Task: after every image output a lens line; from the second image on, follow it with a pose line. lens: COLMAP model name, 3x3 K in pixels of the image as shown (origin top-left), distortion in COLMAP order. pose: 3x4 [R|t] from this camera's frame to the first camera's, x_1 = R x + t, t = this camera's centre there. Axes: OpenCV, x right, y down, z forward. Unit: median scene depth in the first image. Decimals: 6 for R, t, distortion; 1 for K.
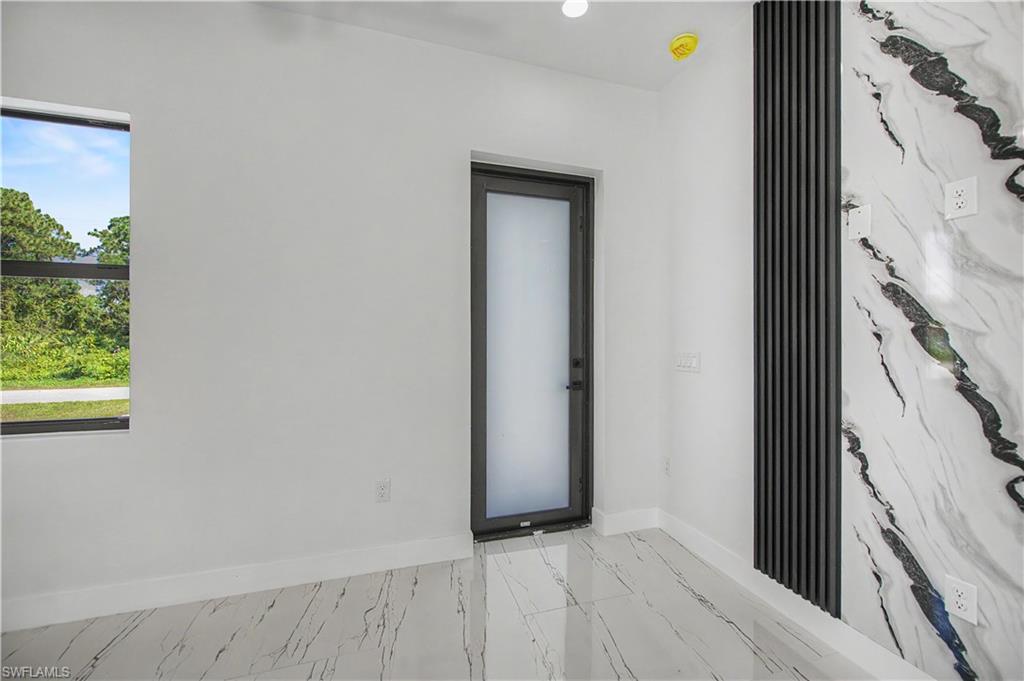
lens RADIAL K [[410.9, 0, 507.0], [0, 410.9, 334.1], [0, 0, 1]] dist [-0.018728, -0.000937]
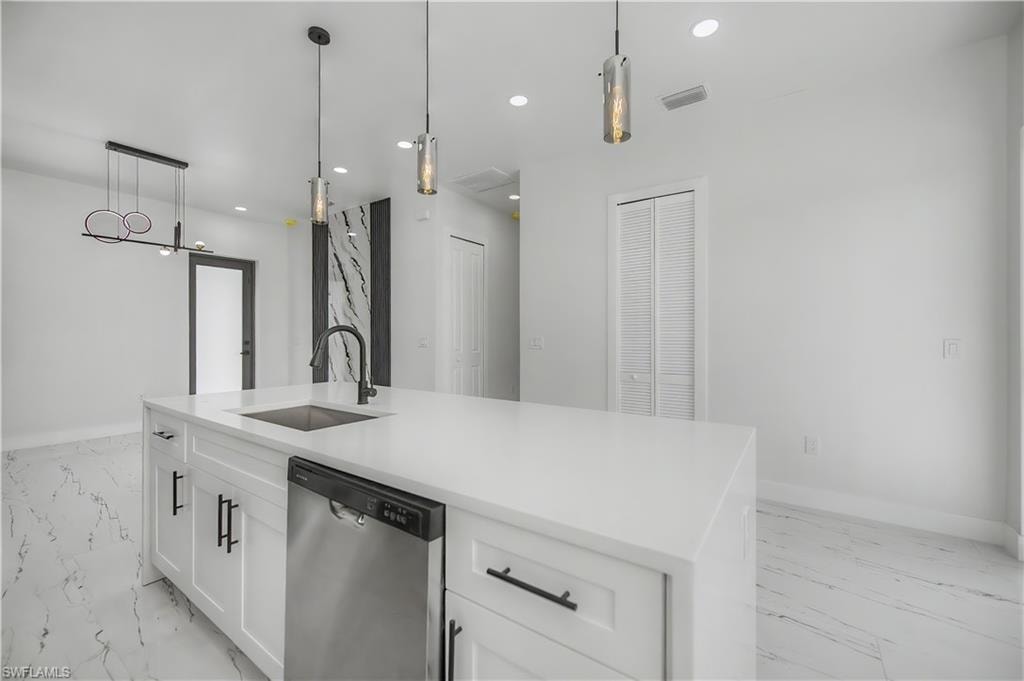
lens RADIAL K [[403.8, 0, 513.9], [0, 403.8, 333.9], [0, 0, 1]] dist [0.011346, 0.000088]
pose [[0.778188, 0.003791, 0.628020, -0.084157], [-0.001408, 0.999990, -0.004292, 0.030343], [-0.628030, 0.002455, 0.778185, -1.630881]]
